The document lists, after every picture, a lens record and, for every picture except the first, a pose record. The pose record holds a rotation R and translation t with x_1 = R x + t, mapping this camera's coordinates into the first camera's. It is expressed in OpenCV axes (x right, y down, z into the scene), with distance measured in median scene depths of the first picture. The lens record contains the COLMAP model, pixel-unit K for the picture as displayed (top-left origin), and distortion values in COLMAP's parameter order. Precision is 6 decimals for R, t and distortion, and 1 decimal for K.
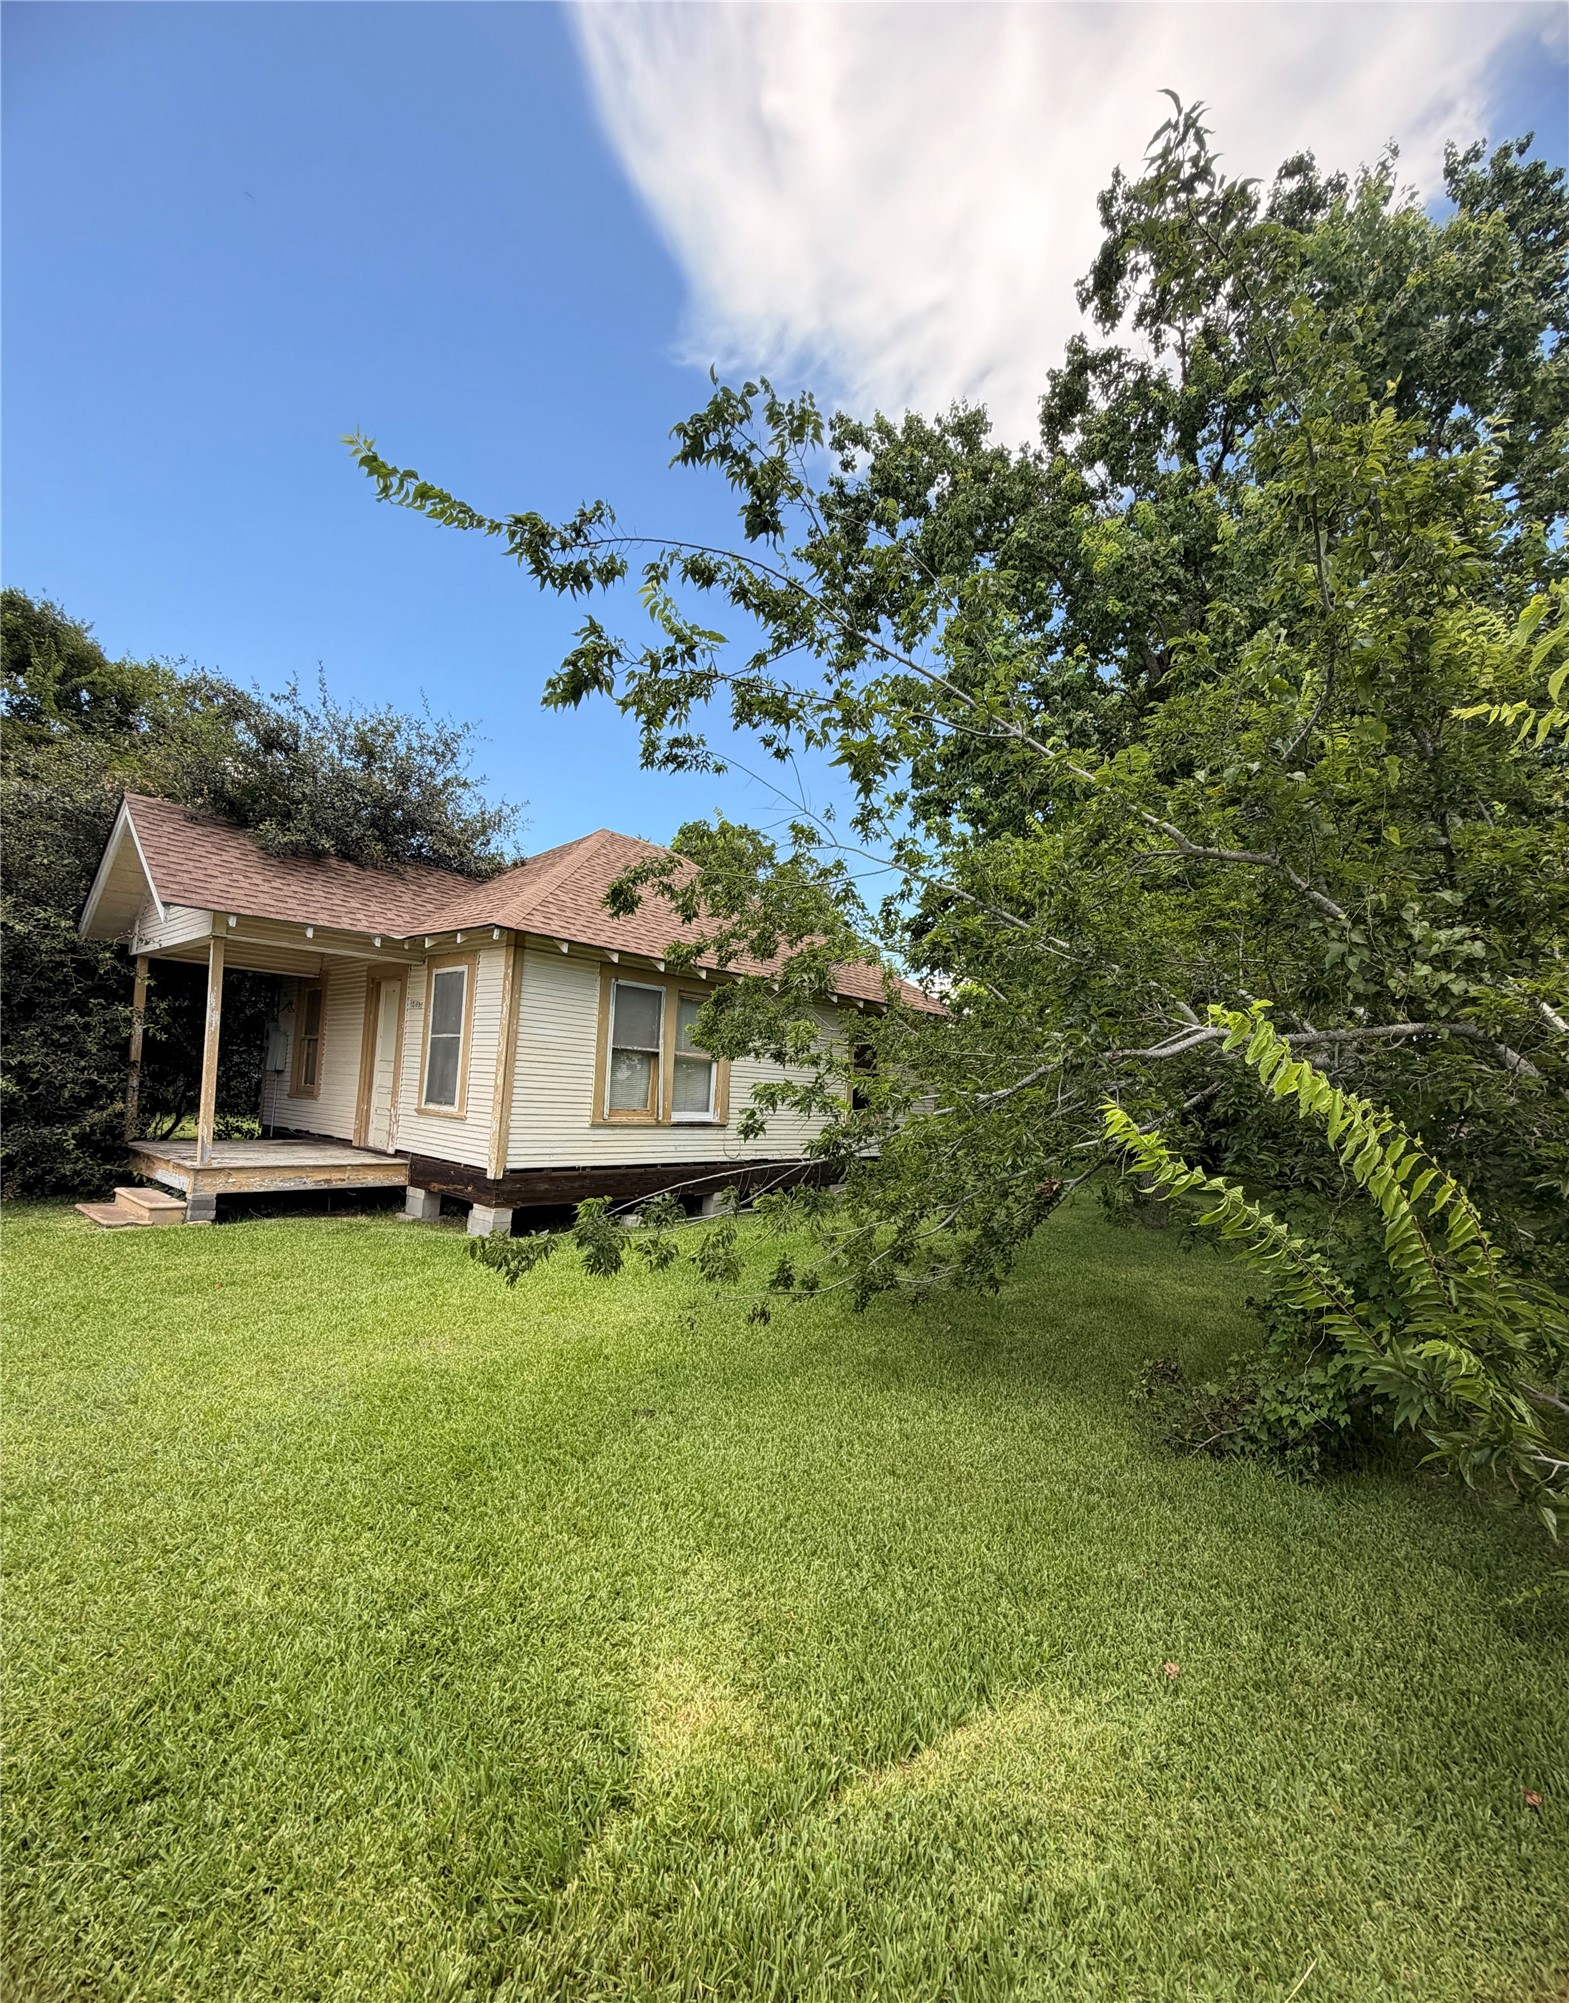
lens RADIAL K [[834.7, 0, 778.2], [0, 834.7, 1040.3], [0, 0, 1]] dist [0.000508, -0.000277]
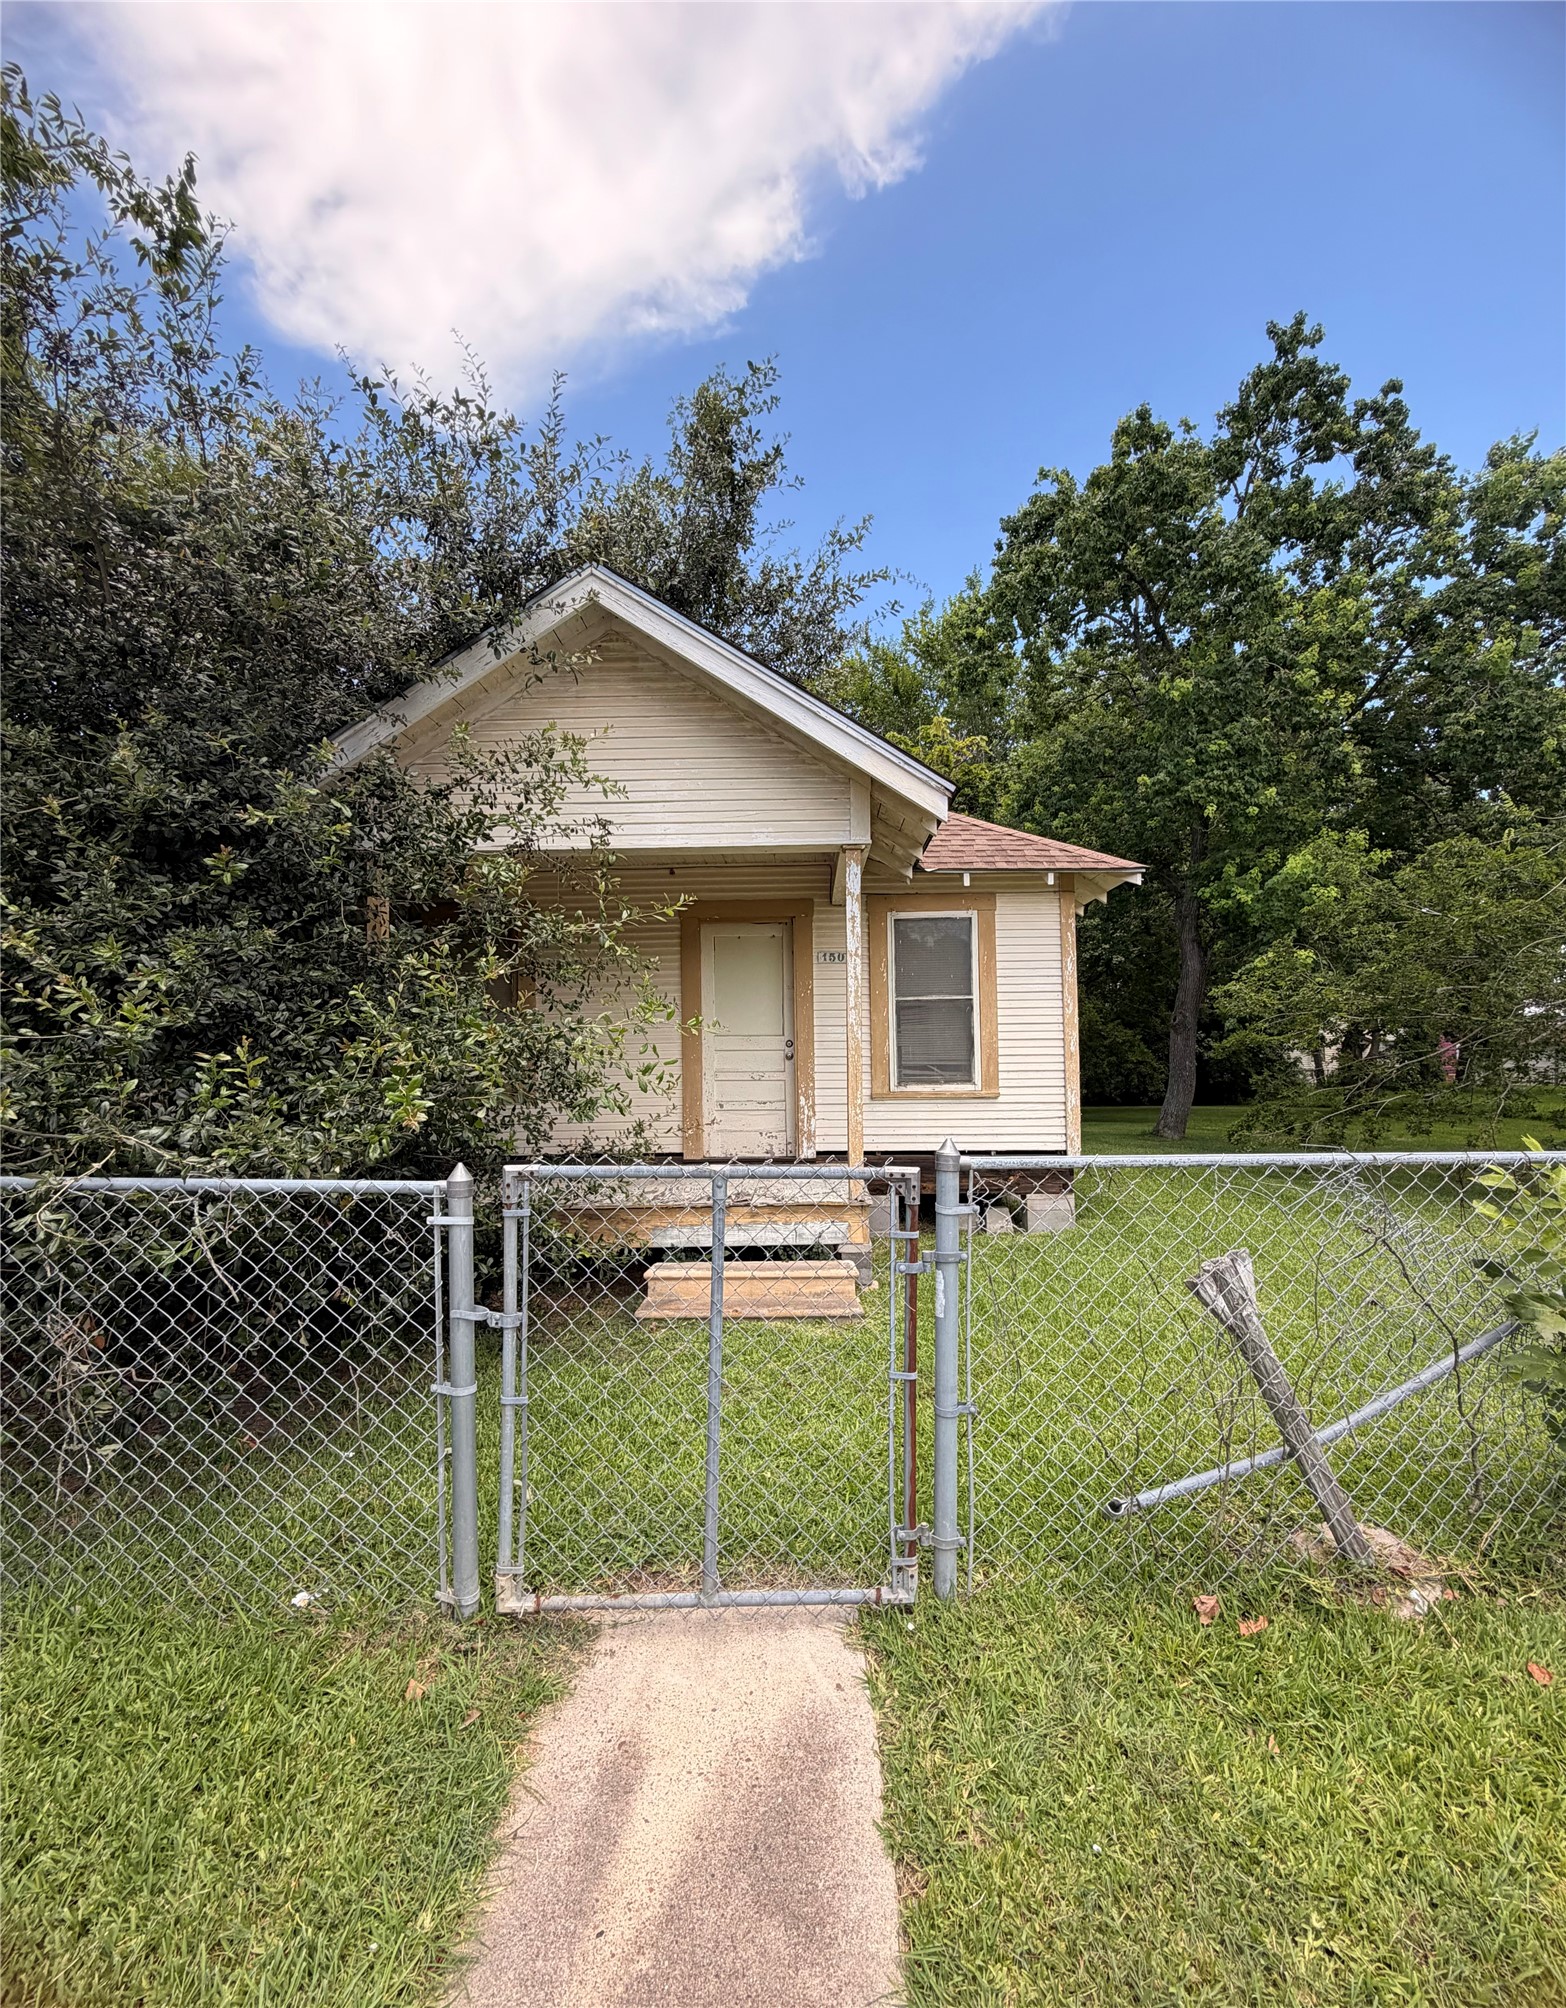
lens RADIAL K [[836.8, 0, 776.6], [0, 836.8, 1042.9], [0, 0, 1]] dist [0.000508, -0.000277]
pose [[0.767176, -0.047218, 0.639697, -1.033884], [0.019678, 0.998550, 0.050106, -0.005072], [-0.641135, -0.025852, 0.766992, 0.486915]]
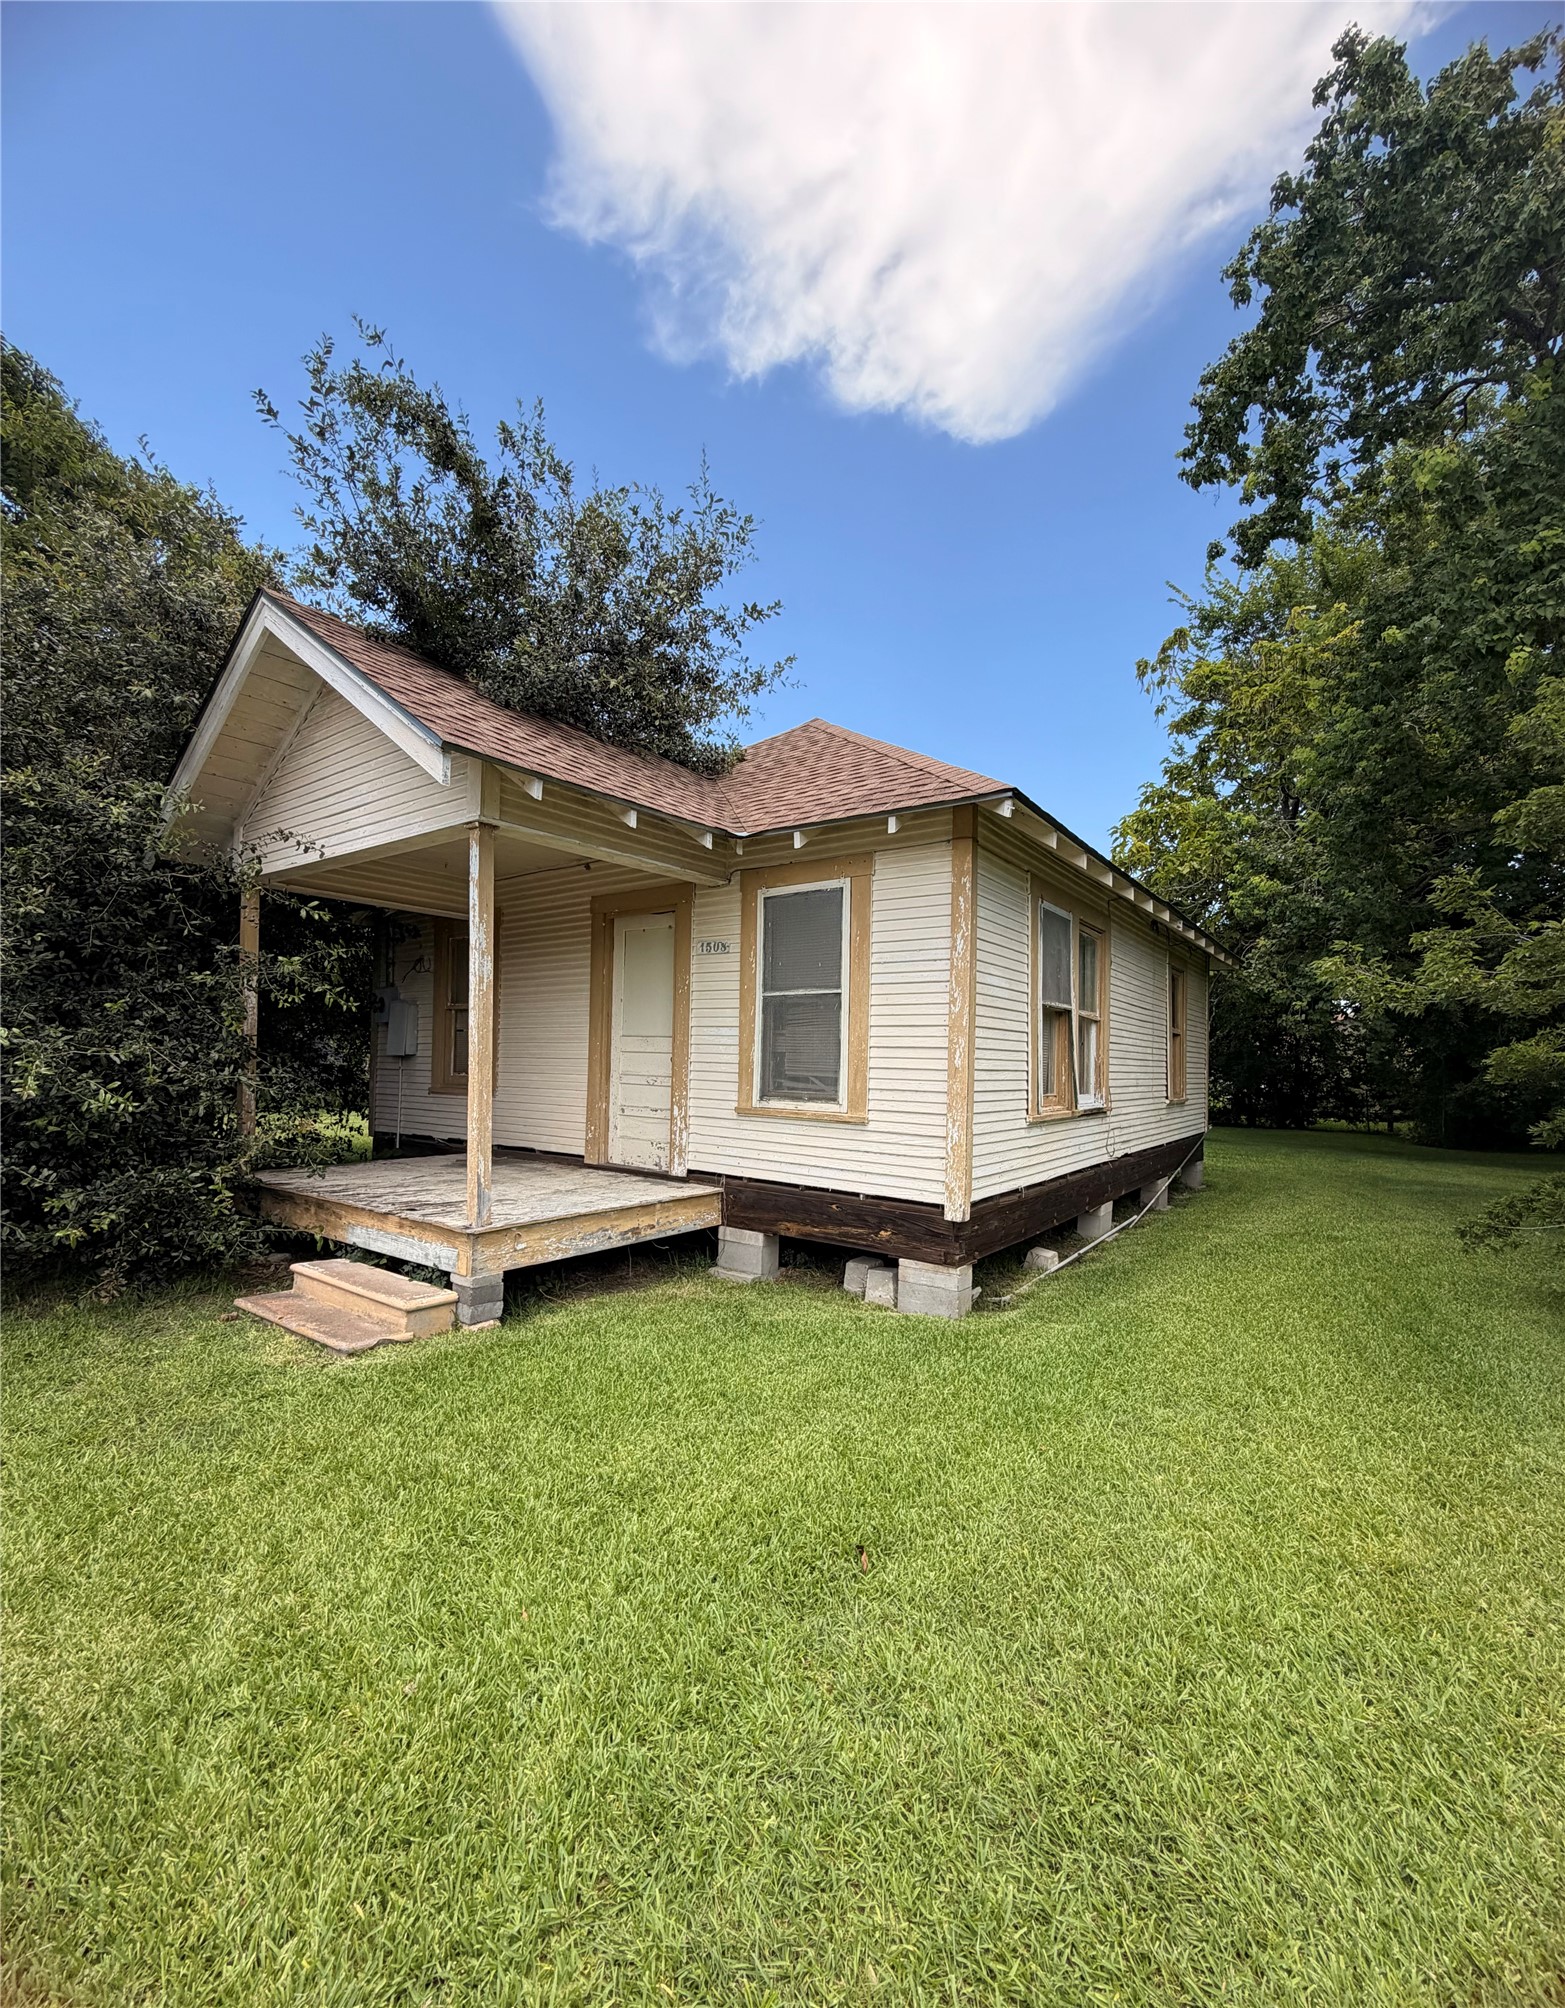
lens RADIAL K [[835.6, 0, 781.3], [0, 835.6, 1039.8], [0, 0, 1]] dist [0.001398, 0.000023]
pose [[0.995919, -0.031795, 0.084461, -0.471433], [0.028479, 0.998787, 0.040177, 0.004898], [-0.085636, -0.037608, 0.995616, 0.371245]]
